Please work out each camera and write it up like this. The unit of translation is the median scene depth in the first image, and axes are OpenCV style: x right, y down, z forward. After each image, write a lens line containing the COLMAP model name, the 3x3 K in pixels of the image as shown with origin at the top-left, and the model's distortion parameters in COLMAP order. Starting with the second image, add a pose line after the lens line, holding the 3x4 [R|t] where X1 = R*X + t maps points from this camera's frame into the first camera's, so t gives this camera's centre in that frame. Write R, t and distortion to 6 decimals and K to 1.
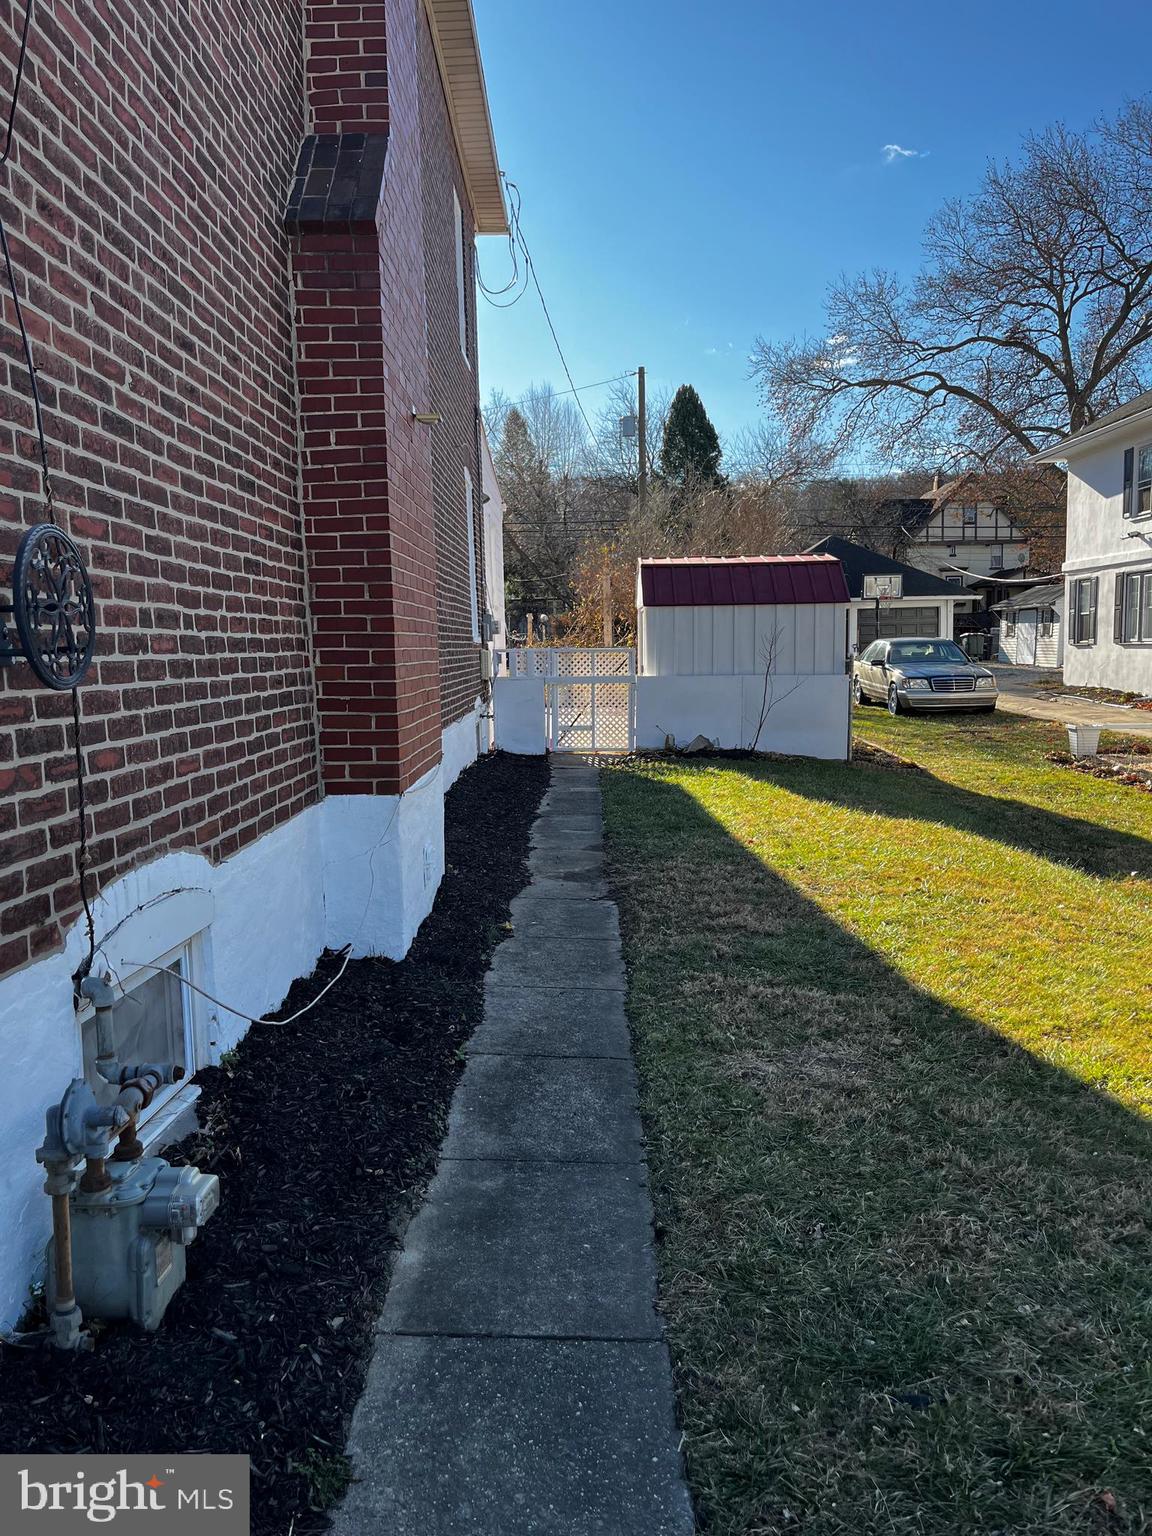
lens RADIAL K [[1176.9, 0, 576.0], [0, 1176.9, 768.0], [0, 0, 1]] dist [0.066672, -0.090904]
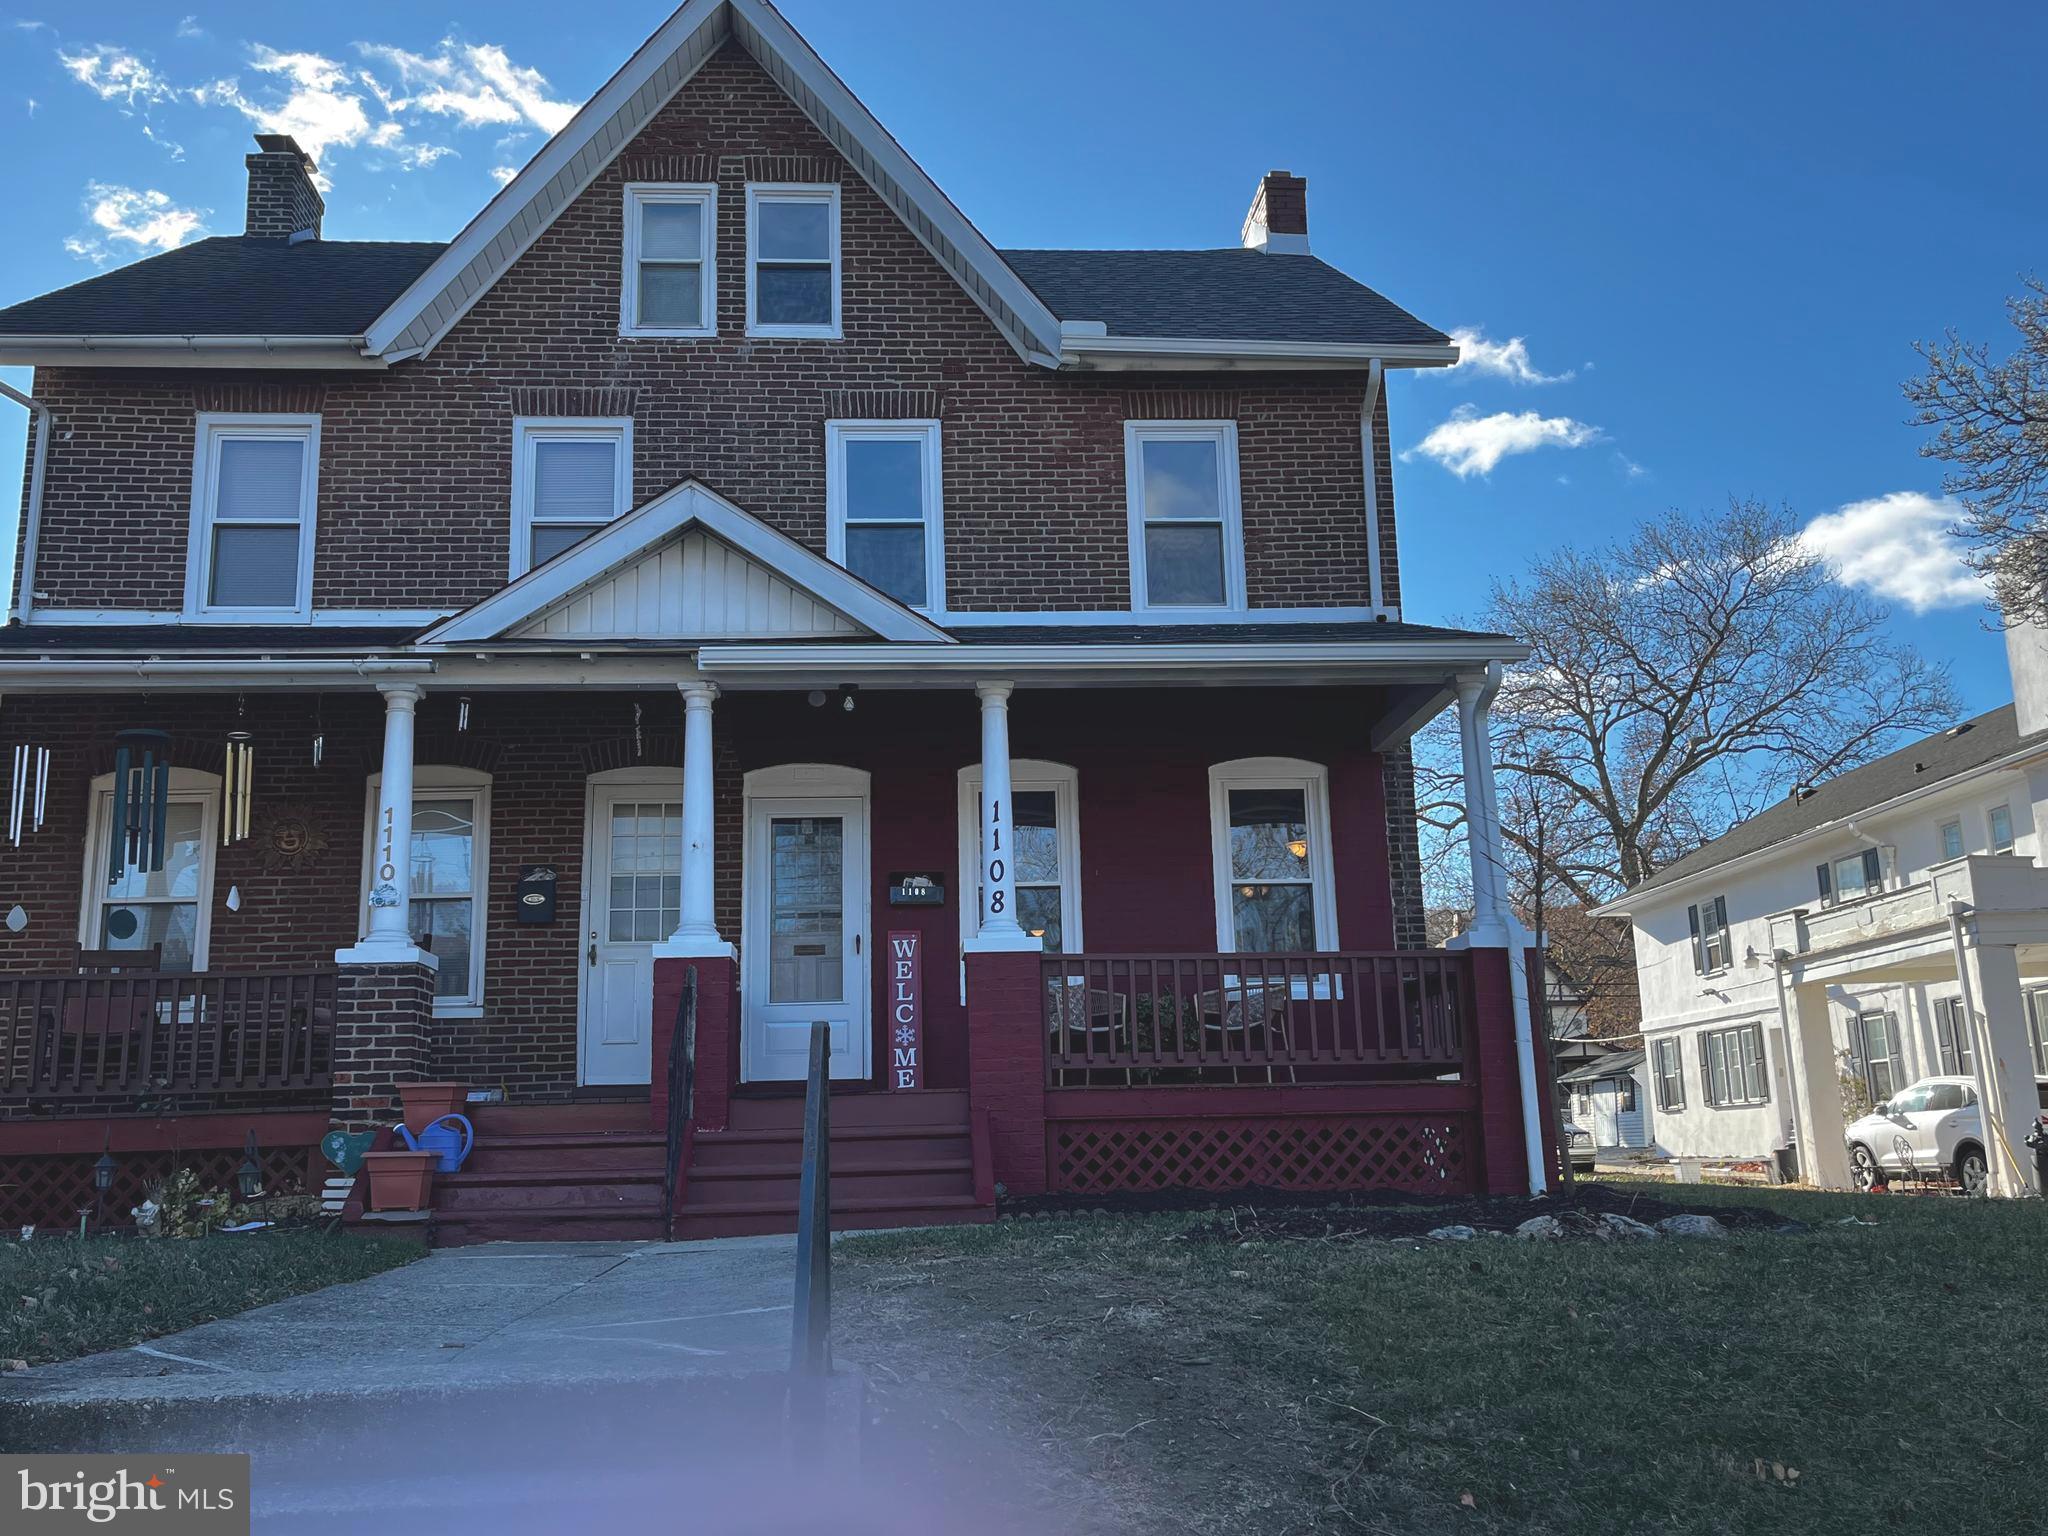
lens RADIAL K [[1780.2, 0, 1024.0], [0, 1780.2, 768.0], [0, 0, 1]] dist [0.003826, 0.004783]
pose [[0.998014, 0.004846, 0.062807, -0.088059], [0.015301, 0.948527, -0.316327, 0.039835], [-0.061107, 0.316660, 0.946569, -0.194366]]
